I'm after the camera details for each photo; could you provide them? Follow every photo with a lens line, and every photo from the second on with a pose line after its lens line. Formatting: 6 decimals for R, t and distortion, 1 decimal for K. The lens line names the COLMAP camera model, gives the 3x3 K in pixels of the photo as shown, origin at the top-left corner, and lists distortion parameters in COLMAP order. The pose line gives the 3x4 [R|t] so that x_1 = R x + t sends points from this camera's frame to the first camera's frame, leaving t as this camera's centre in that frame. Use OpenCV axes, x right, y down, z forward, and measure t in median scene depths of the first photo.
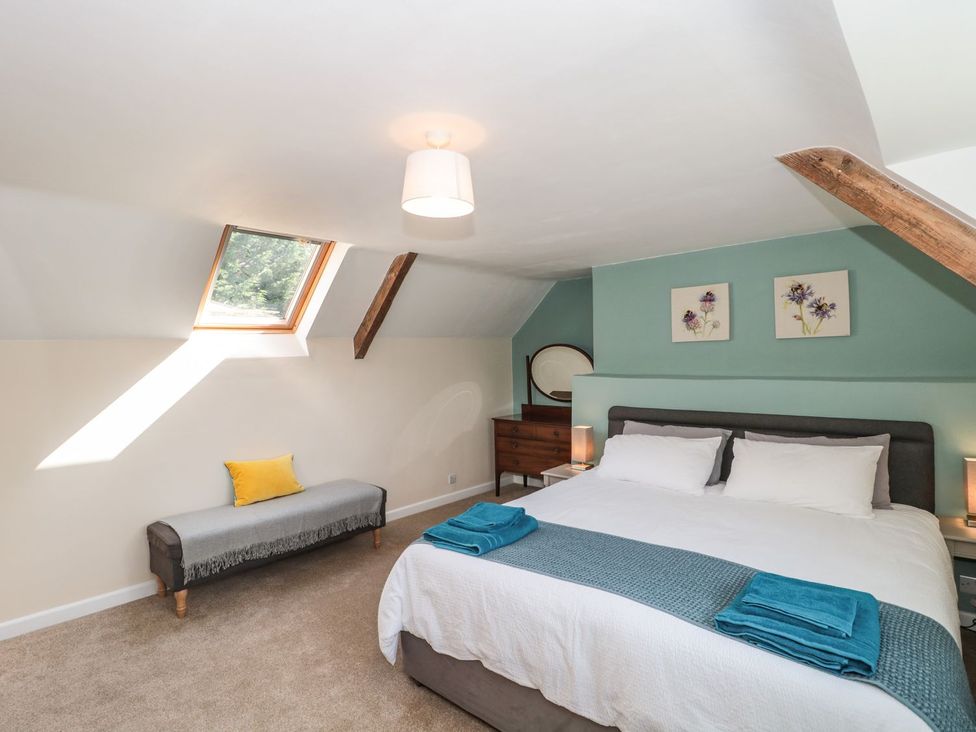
lens RADIAL K [[524.9, 0, 487.8], [0, 524.9, 361.7], [0, 0, 1]] dist [0.020772, -0.000420]
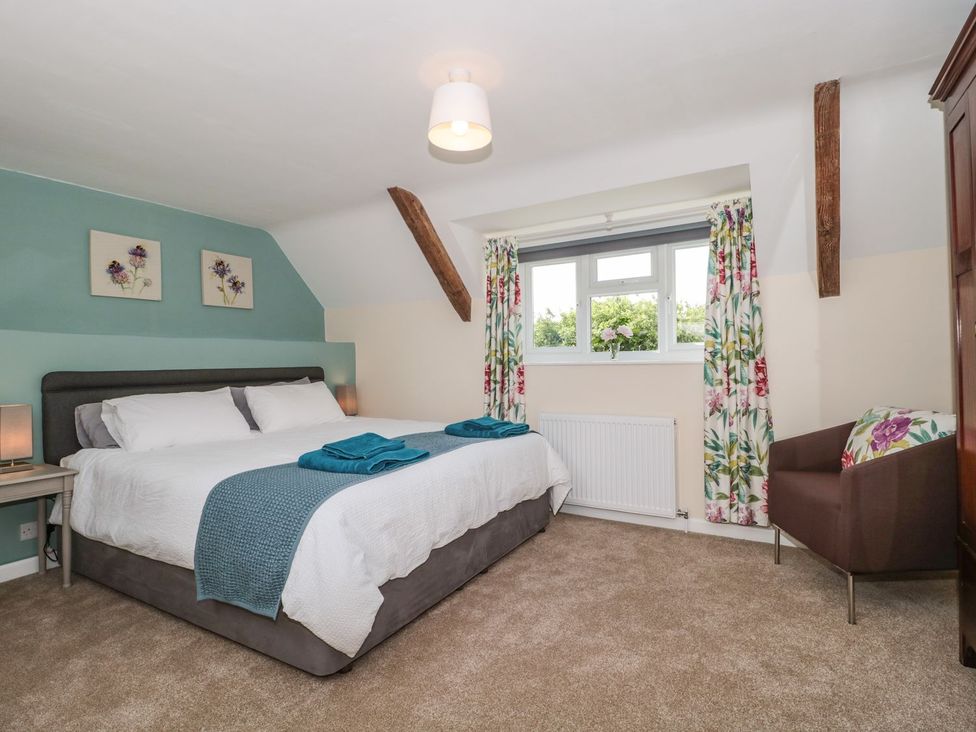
lens RADIAL K [[524.9, 0, 486.9], [0, 524.9, 366.0], [0, 0, 1]] dist [0.020772, -0.000420]
pose [[-0.193743, 0.017491, 0.980896, -0.659678], [0.029364, 0.999496, -0.012023, 0.116202], [-0.980613, 0.026473, -0.194159, 0.644484]]
